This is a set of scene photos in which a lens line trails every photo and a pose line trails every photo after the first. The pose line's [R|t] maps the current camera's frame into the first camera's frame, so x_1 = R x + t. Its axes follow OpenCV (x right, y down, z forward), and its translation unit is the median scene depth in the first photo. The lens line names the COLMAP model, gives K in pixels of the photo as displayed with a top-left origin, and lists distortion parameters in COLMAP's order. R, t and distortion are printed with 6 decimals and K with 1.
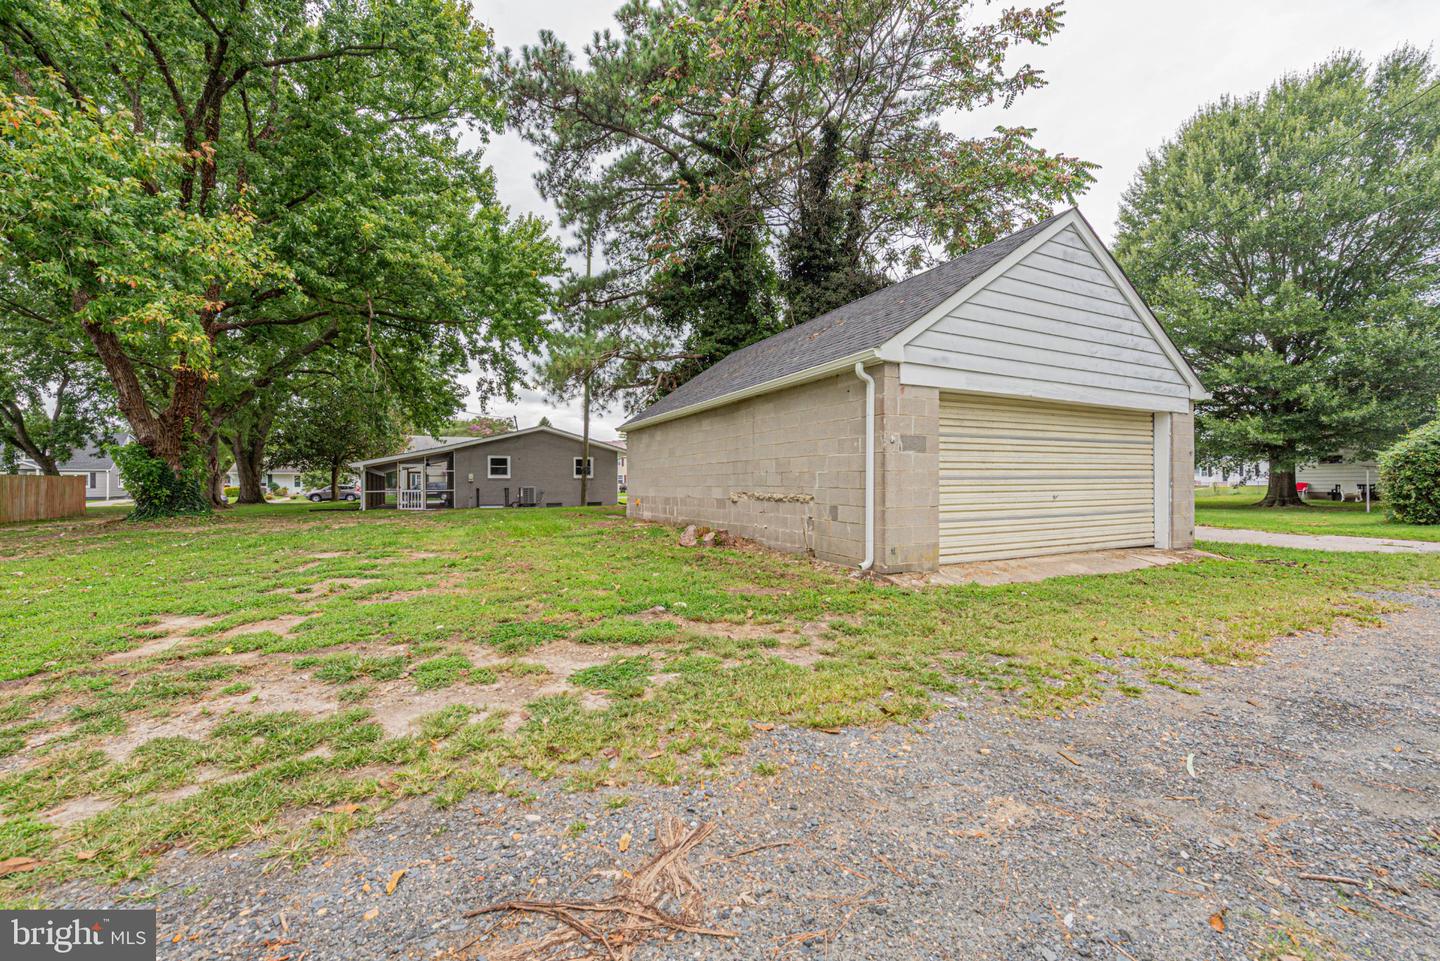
lens RADIAL K [[568.6, 0, 716.7], [0, 568.6, 472.5], [0, 0, 1]] dist [0.003373, 0.000023]
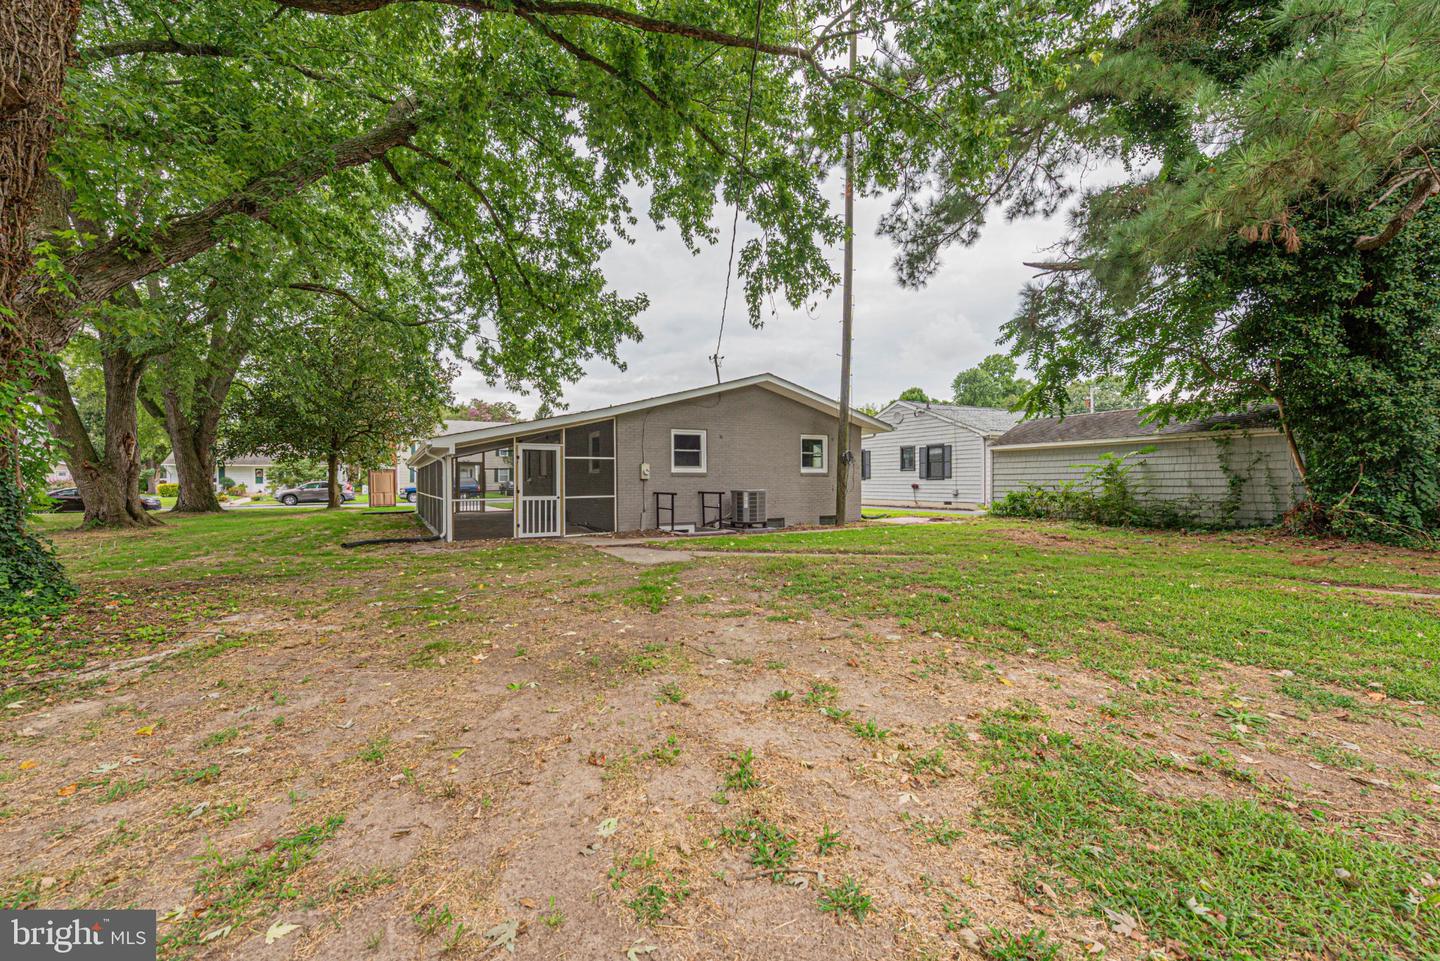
lens RADIAL K [[577.2, 0, 720.0], [0, 577.2, 480.5], [0, 0, 1]] dist [0.001205, 0.000249]
pose [[0.998509, 0.002274, 0.054544, -0.280414], [-0.003472, 0.999755, 0.021875, 0.004028], [-0.054481, -0.022031, 0.998272, 0.337455]]
